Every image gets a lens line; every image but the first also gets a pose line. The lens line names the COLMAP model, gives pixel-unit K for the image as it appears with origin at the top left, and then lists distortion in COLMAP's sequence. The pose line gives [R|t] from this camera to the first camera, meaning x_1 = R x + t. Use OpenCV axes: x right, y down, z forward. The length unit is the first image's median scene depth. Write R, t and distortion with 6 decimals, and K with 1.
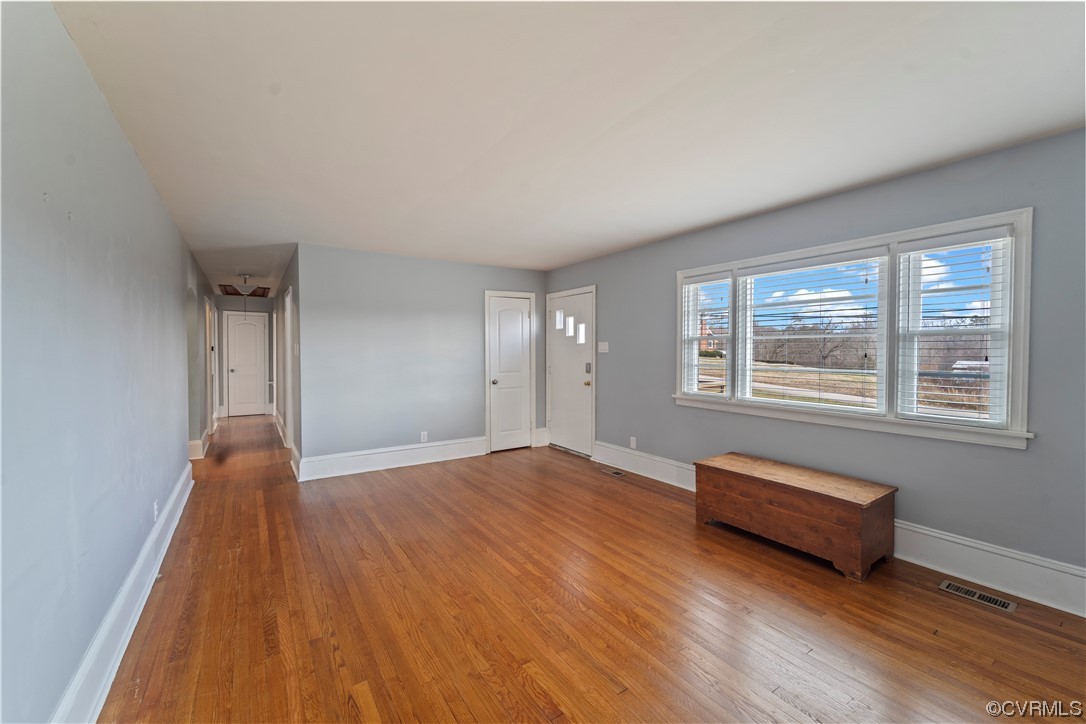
lens RADIAL K [[445.9, 0, 543.9], [0, 445.9, 359.5], [0, 0, 1]] dist [0.001697, -0.000134]
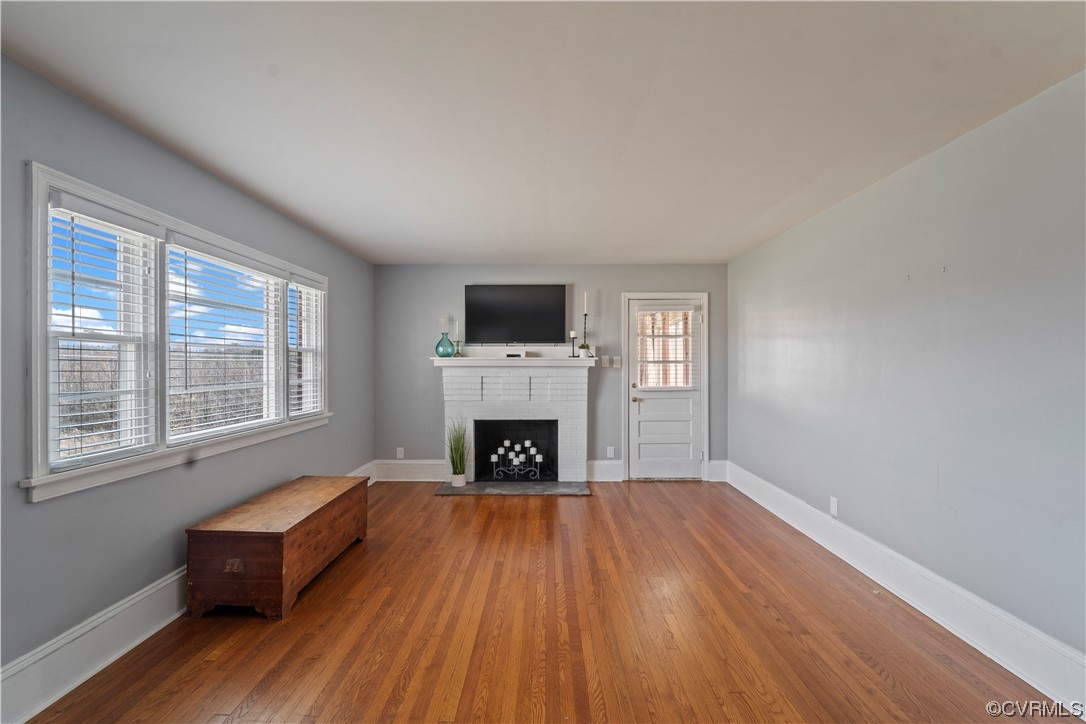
lens RADIAL K [[459.7, 0, 540.9], [0, 459.7, 365.4], [0, 0, 1]] dist [0.000747, -0.000073]
pose [[-0.825901, -0.000149, 0.563815, -0.445143], [0.013927, 0.999689, 0.020666, -0.031699], [-0.563643, 0.024920, -0.825642, 1.638216]]
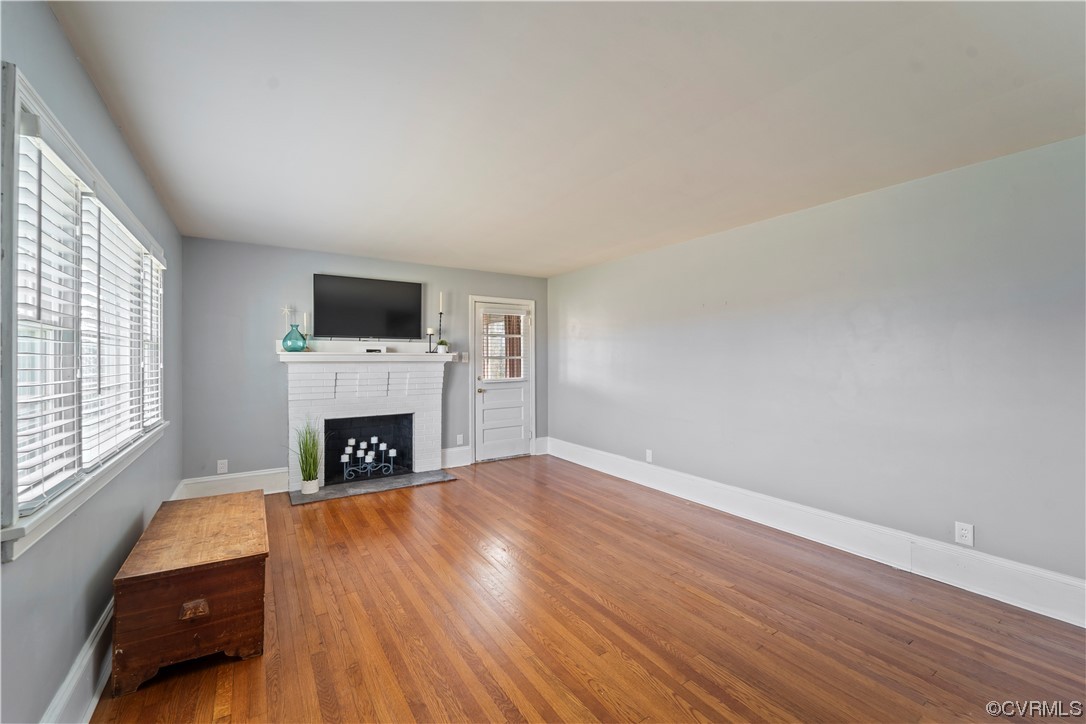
lens RADIAL K [[445.9, 0, 543.9], [0, 445.9, 359.5], [0, 0, 1]] dist [0.001697, -0.000134]
pose [[-0.999953, 0.003393, 0.009127, -0.032706], [0.003598, 0.999737, 0.022628, -0.036883], [-0.009048, 0.022660, -0.999702, 1.912803]]
